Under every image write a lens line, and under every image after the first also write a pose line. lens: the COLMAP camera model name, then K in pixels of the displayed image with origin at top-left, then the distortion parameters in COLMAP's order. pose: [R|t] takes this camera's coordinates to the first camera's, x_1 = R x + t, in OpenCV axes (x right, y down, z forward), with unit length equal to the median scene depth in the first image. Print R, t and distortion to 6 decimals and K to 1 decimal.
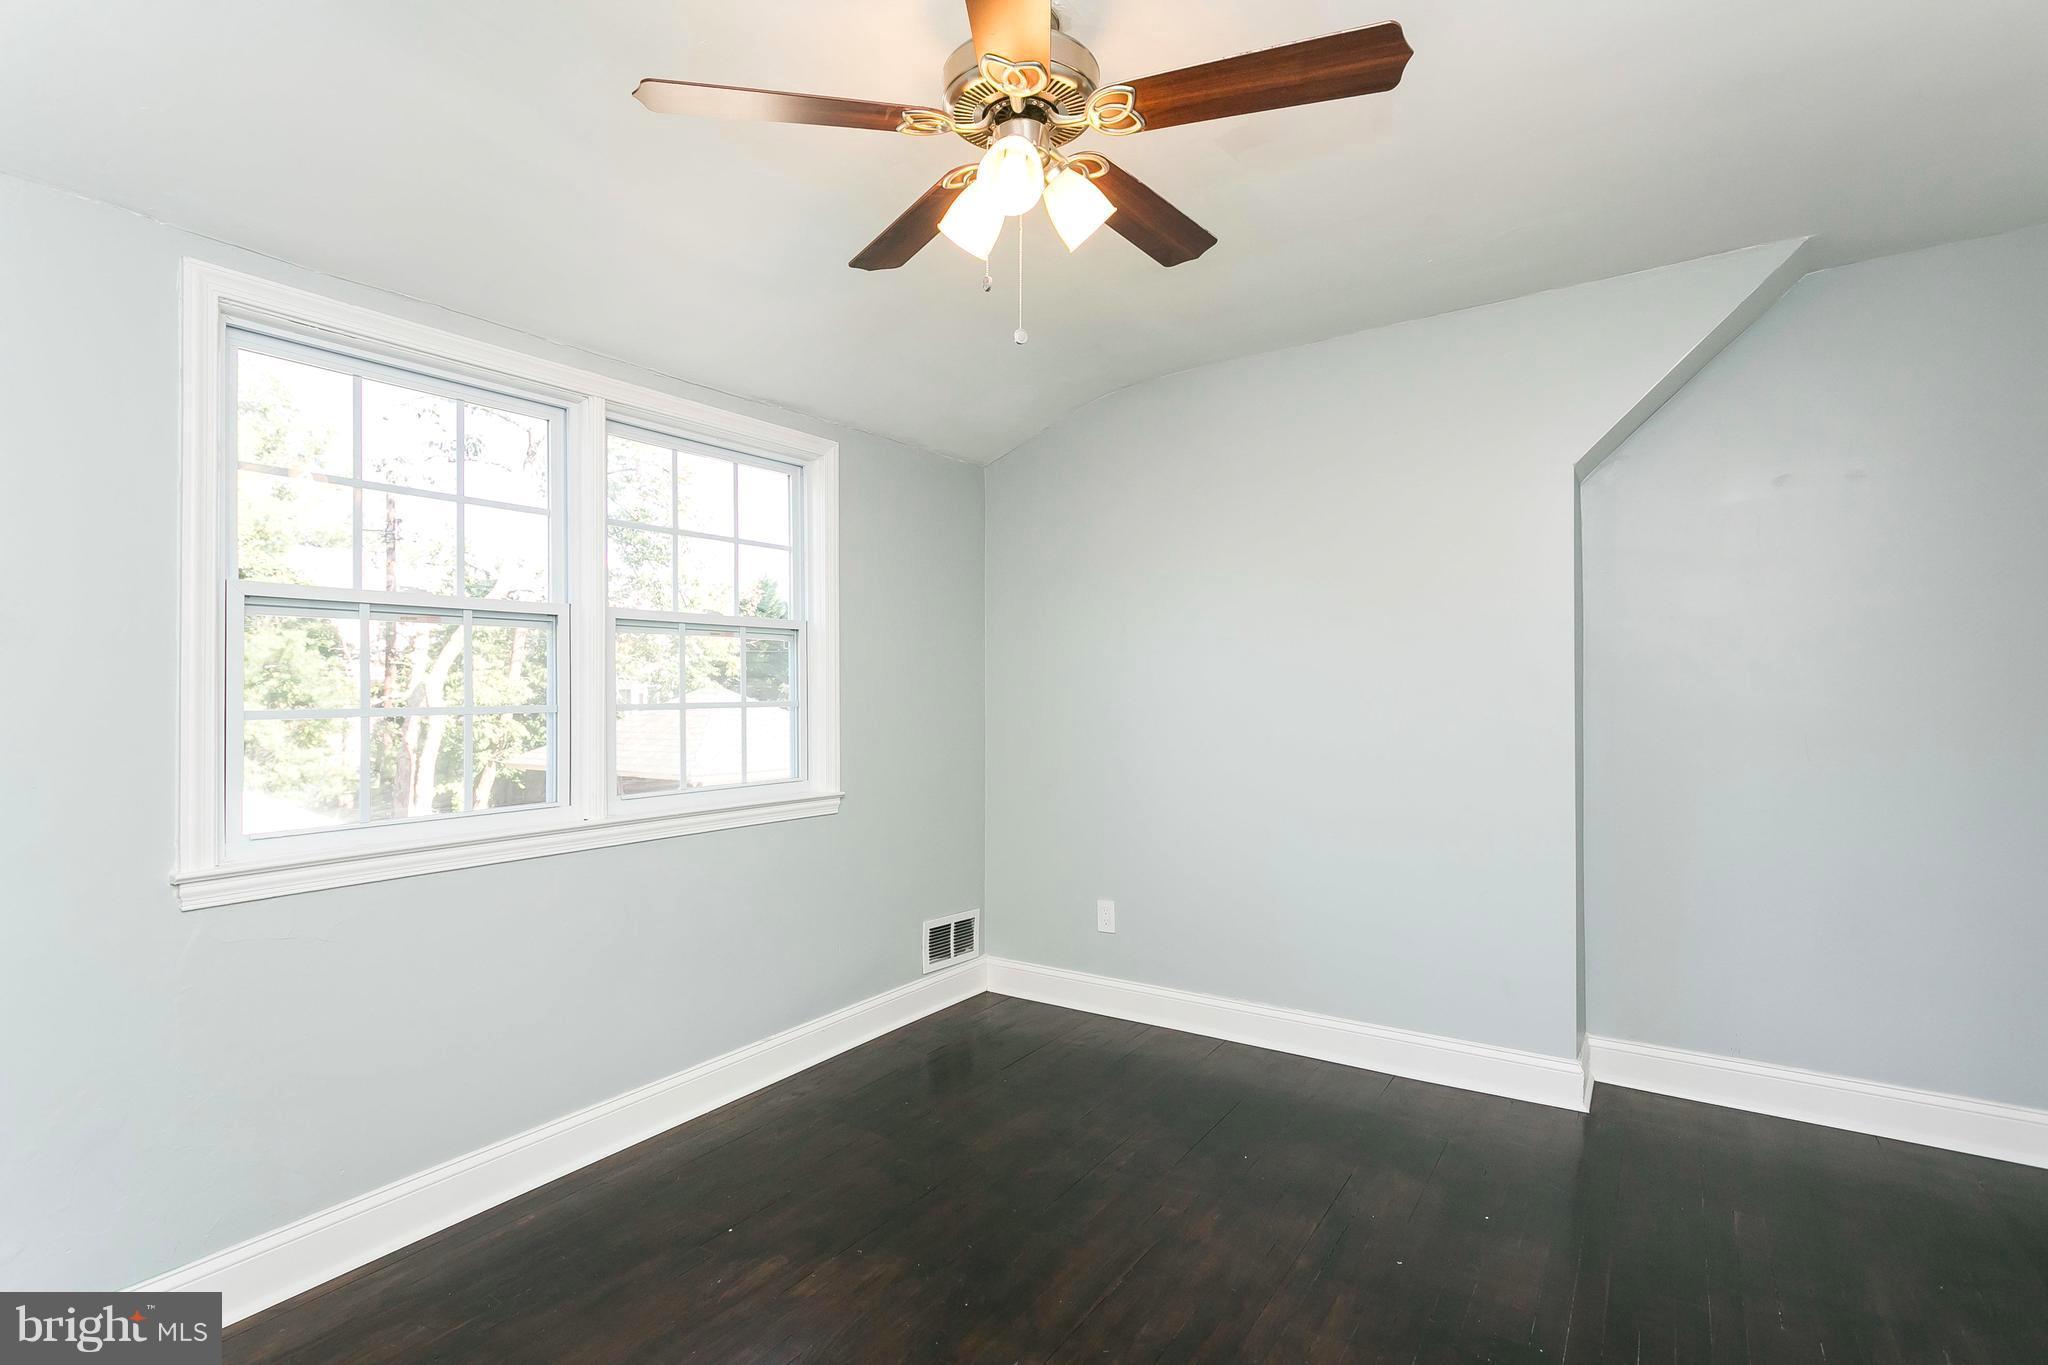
lens RADIAL K [[1063.8, 0, 1025.9], [0, 1063.8, 671.3], [0, 0, 1]] dist [0.000543, 0.000213]
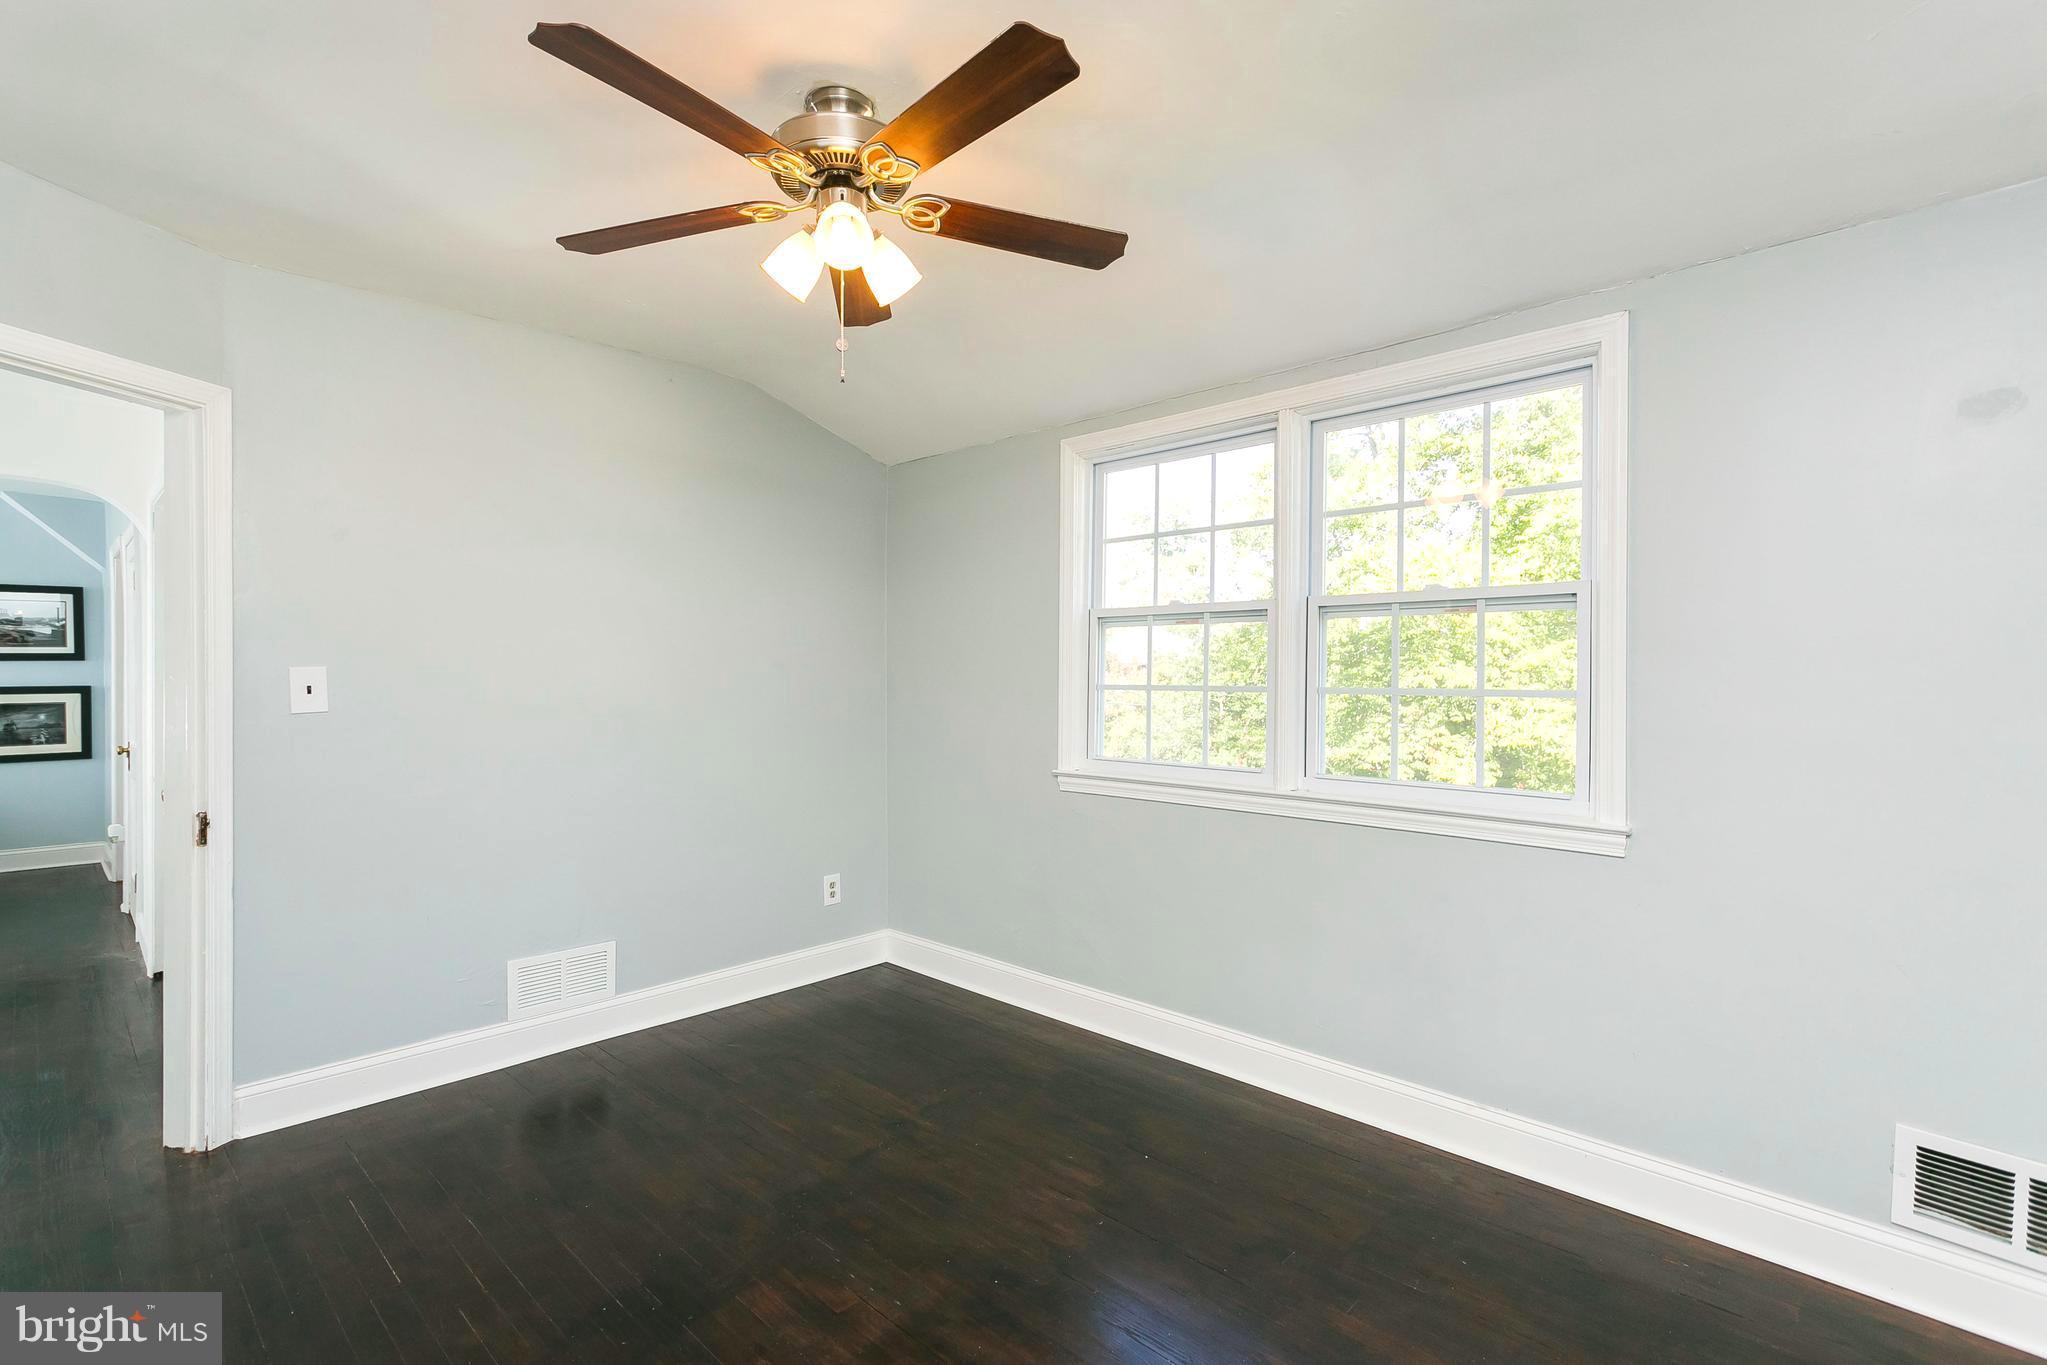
lens RADIAL K [[964.5, 0, 1011.0], [0, 964.5, 682.1], [0, 0, 1]] dist [0.000033, 0.000018]
pose [[-0.232904, 0.010172, -0.972446, 0.683631], [0.013214, 0.999886, 0.007294, 0.016287], [0.972410, -0.011151, -0.233012, 1.025192]]
